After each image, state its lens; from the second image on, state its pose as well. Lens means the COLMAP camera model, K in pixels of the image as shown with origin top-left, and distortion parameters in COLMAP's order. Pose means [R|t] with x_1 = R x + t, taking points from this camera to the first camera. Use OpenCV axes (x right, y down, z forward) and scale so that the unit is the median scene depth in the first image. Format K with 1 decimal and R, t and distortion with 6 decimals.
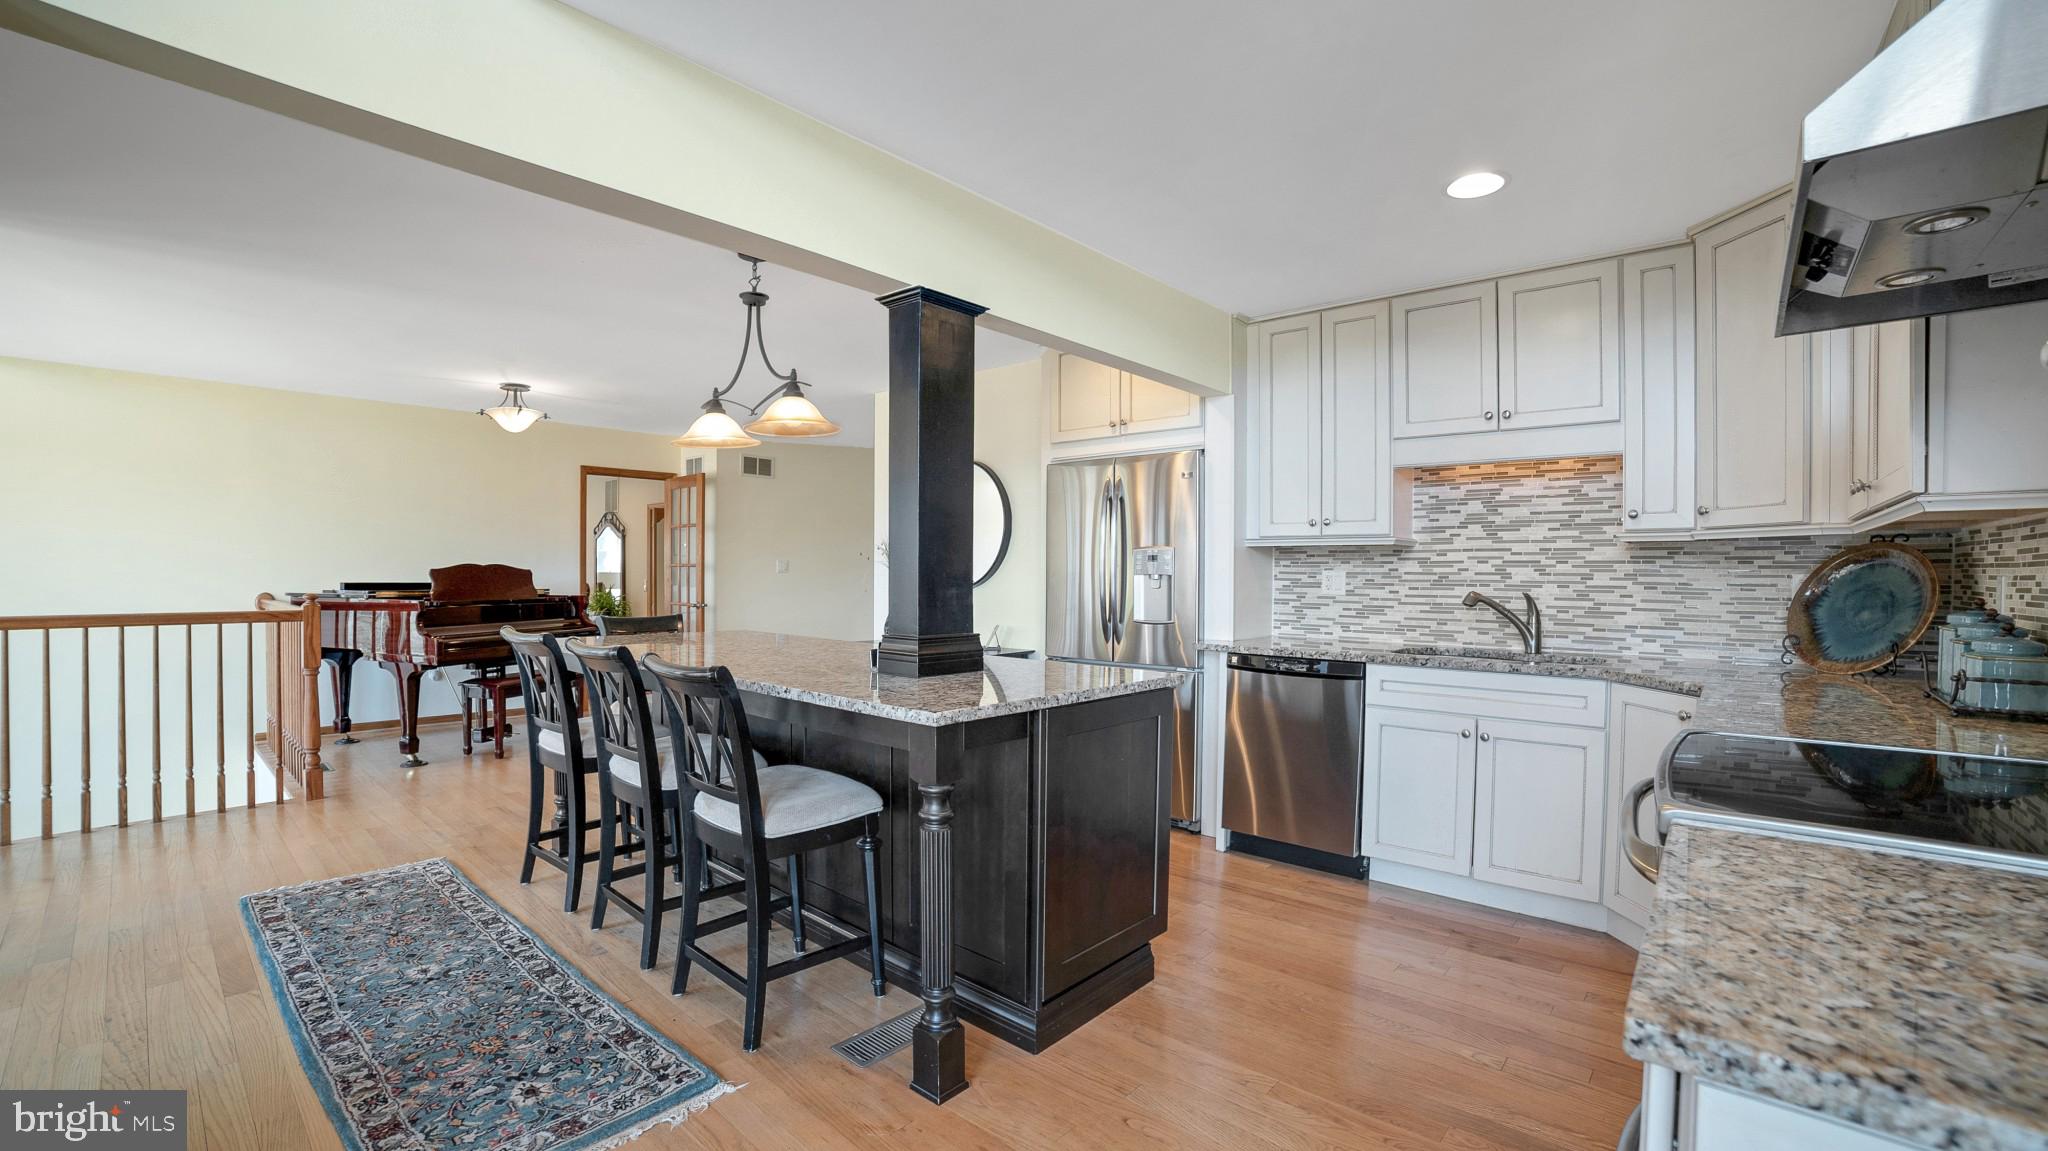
lens RADIAL K [[838.9, 0, 1013.0], [0, 838.9, 571.6], [0, 0, 1]] dist [-0.045237, 0.000343]
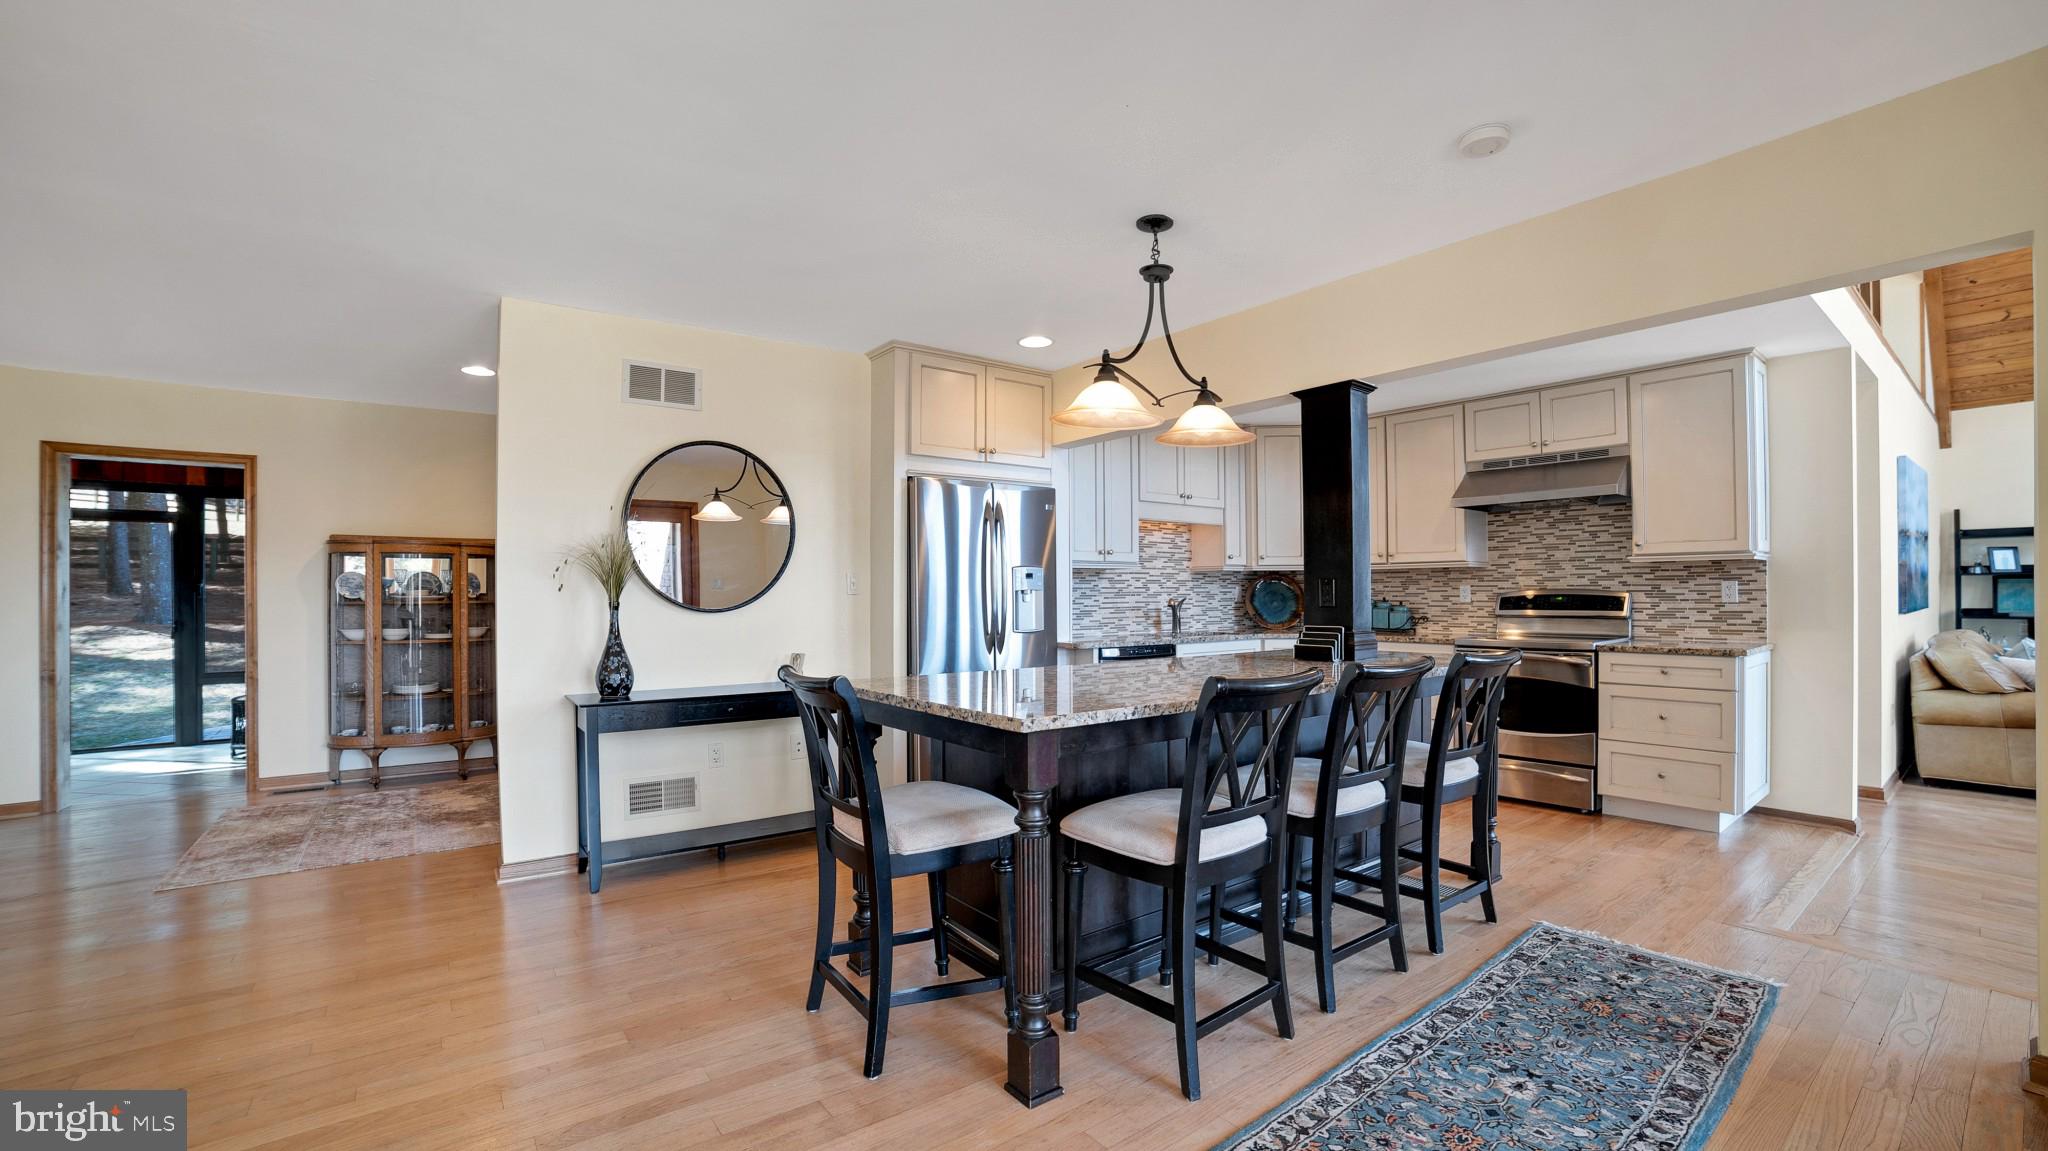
lens RADIAL K [[838.9, 0, 1015.4], [0, 838.9, 587.5], [0, 0, 1]] dist [-0.045237, 0.000343]
pose [[0.183261, 0.003505, 0.983058, -1.415796], [0.017439, 0.999825, -0.006816, 0.011883], [-0.982910, 0.018392, 0.183167, 1.185983]]
